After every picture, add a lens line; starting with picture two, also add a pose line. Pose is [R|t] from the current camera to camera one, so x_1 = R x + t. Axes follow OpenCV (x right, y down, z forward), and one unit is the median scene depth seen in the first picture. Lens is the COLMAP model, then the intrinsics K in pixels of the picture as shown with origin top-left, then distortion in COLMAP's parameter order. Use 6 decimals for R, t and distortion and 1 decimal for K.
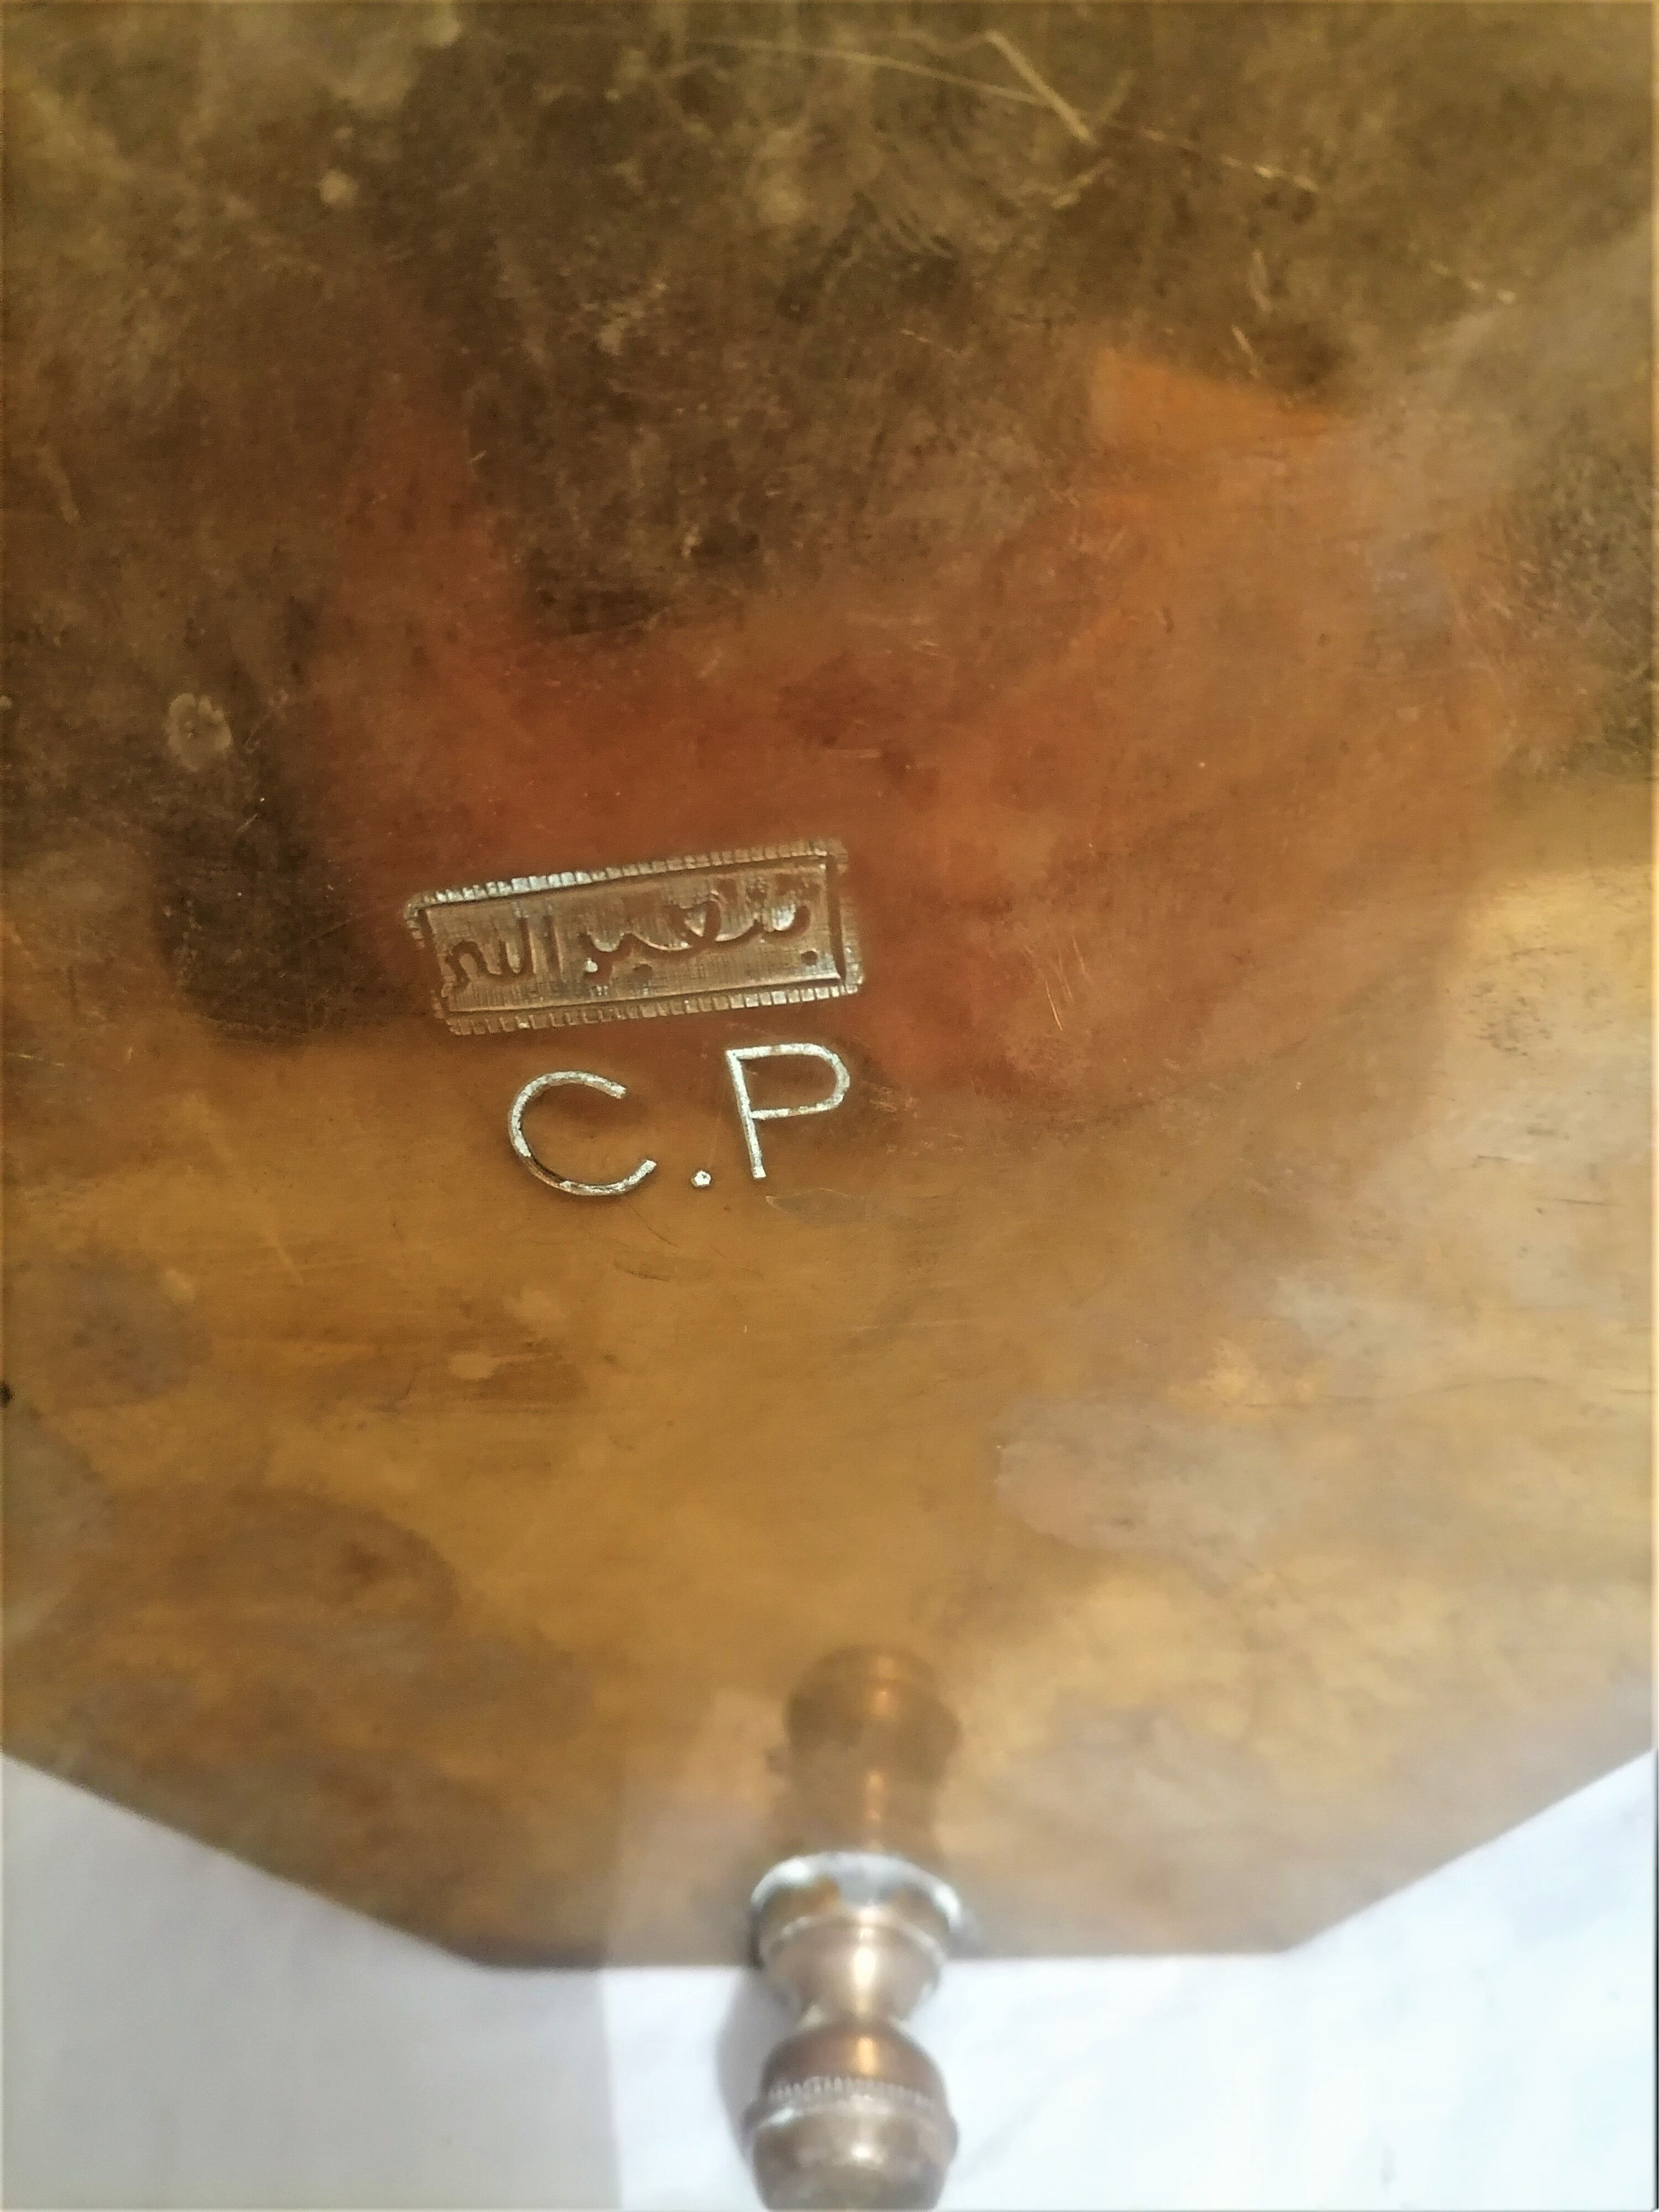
lens RADIAL K [[1694.9, 0, 803.9], [0, 1694.9, 1119.0], [0, 0, 1]] dist [-0.013757, -0.015609]
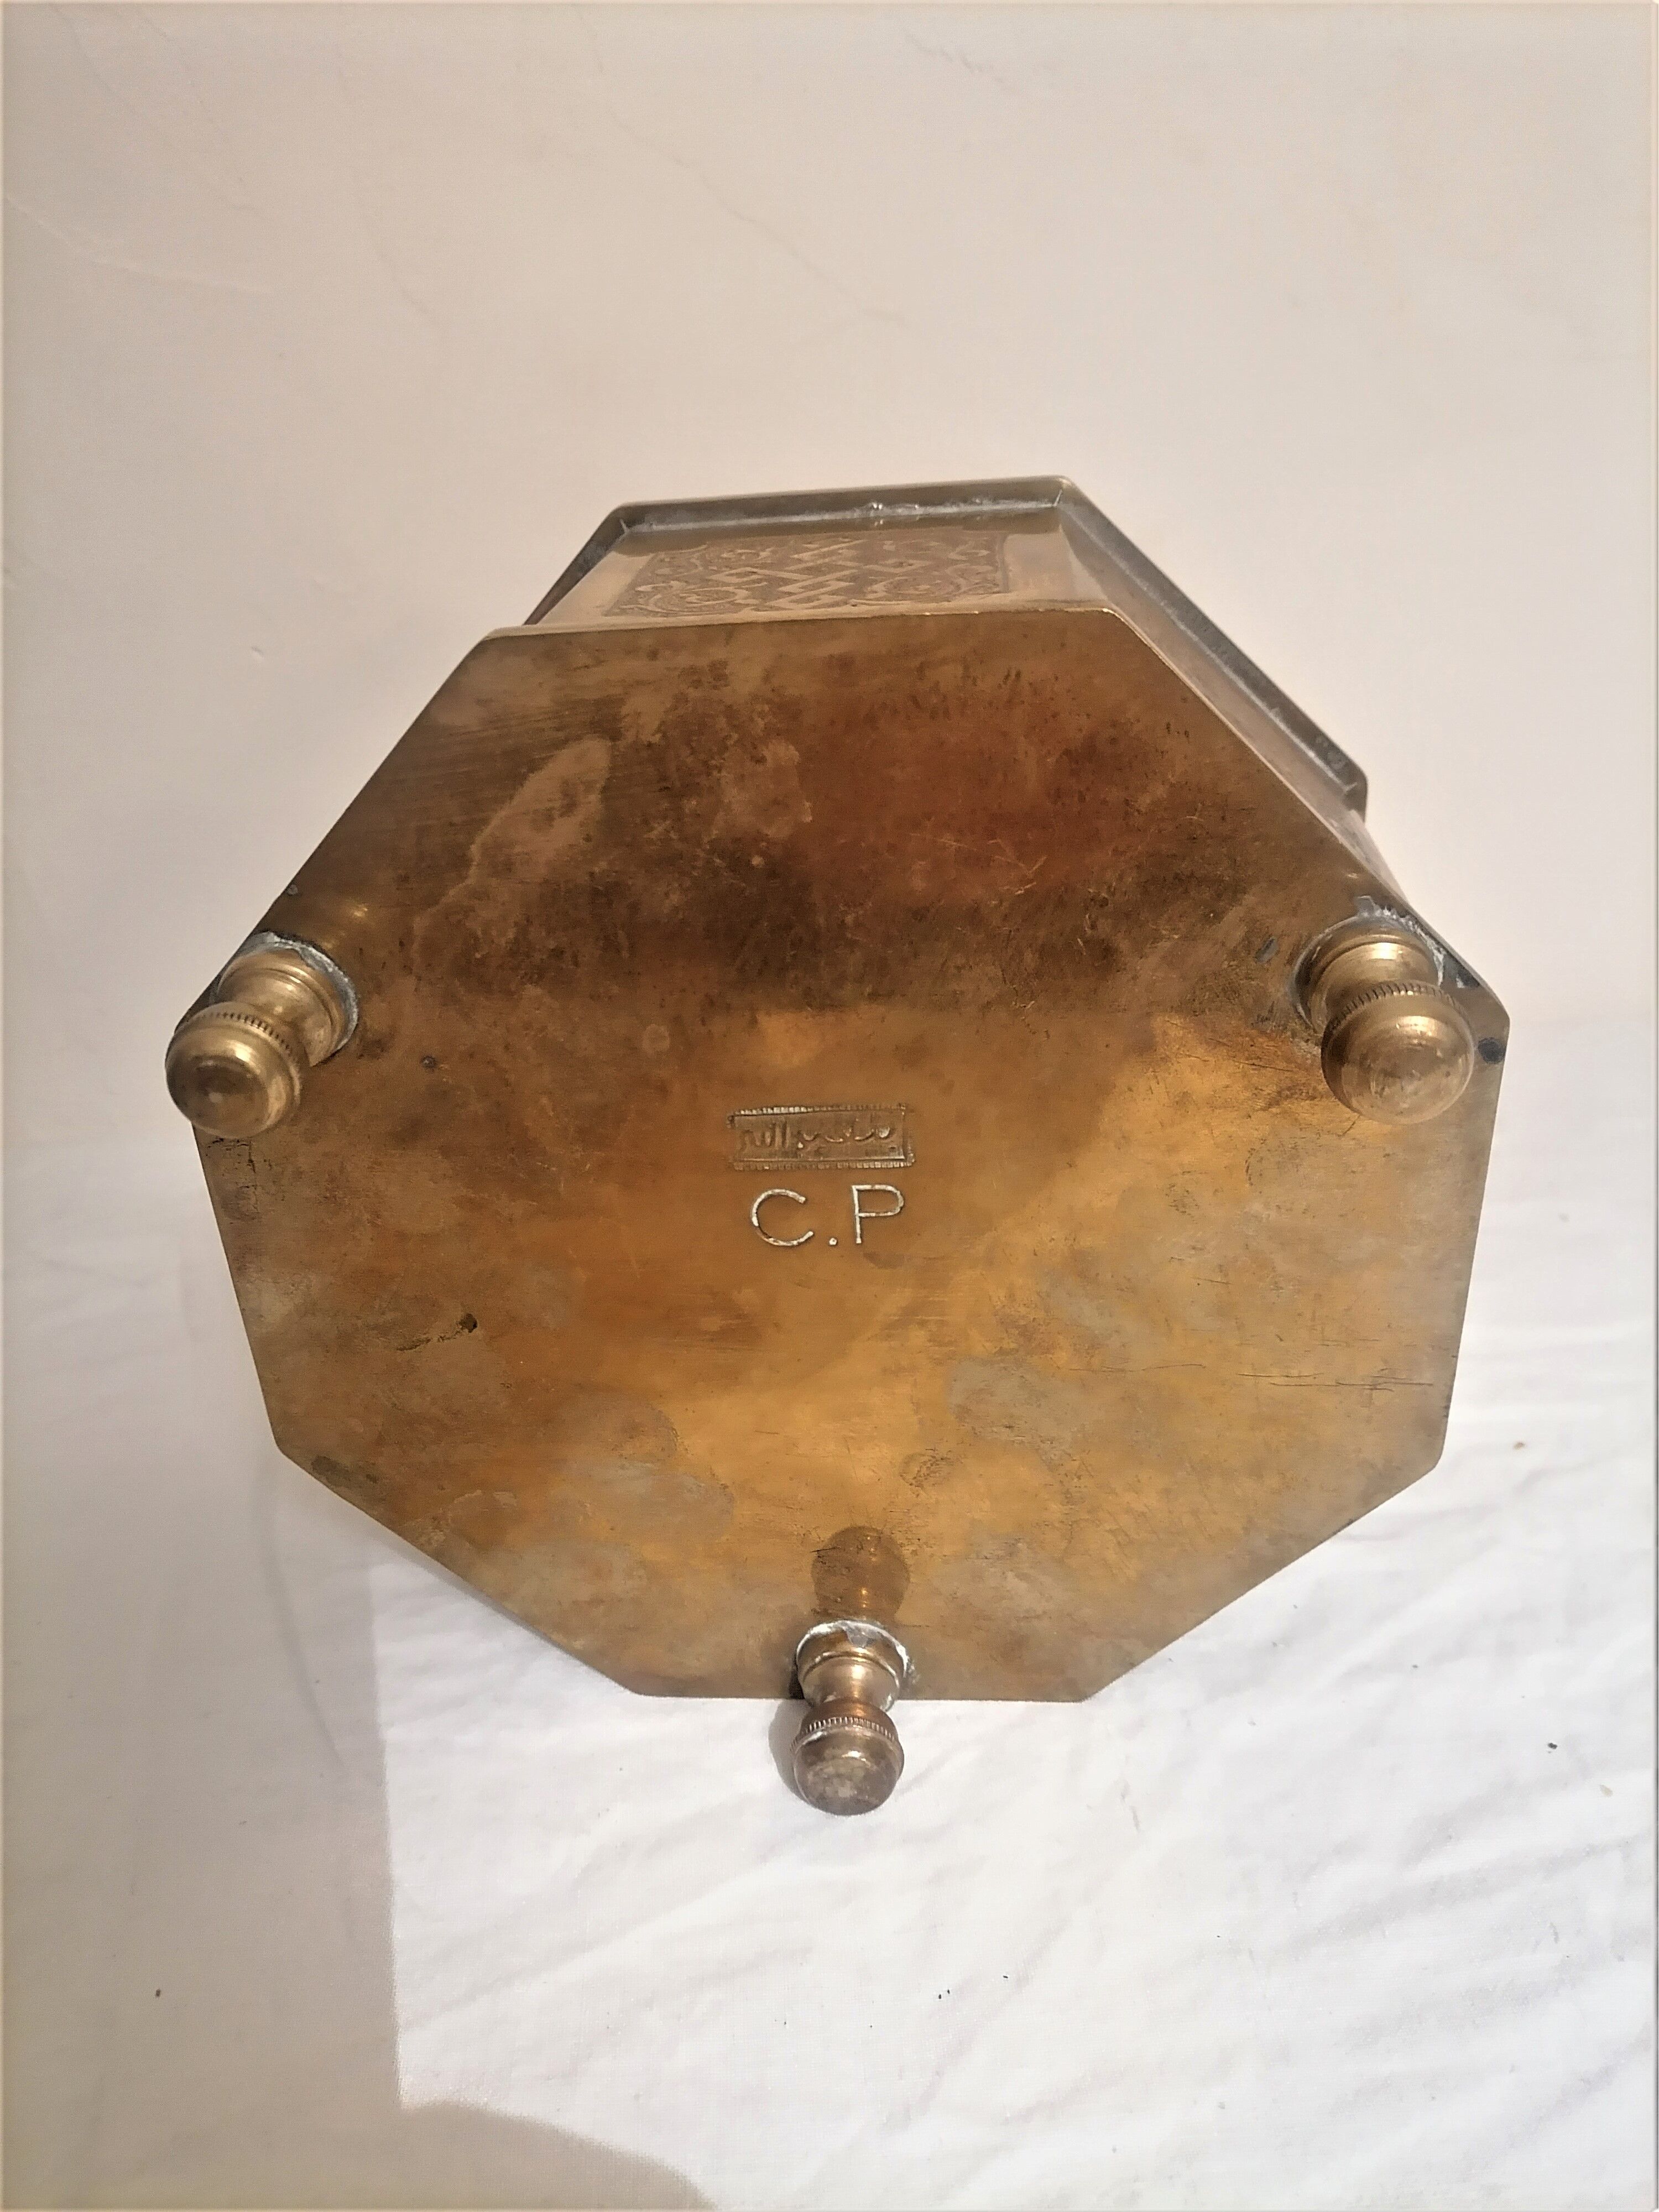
lens RADIAL K [[1694.9, 0, 836.3], [0, 1694.9, 1110.7], [0, 0, 1]] dist [-0.013757, -0.015609]
pose [[0.994988, 0.083311, 0.055296, -0.208428], [-0.078203, 0.992969, -0.088863, 0.066495], [-0.062310, 0.084093, 0.994508, -1.336241]]
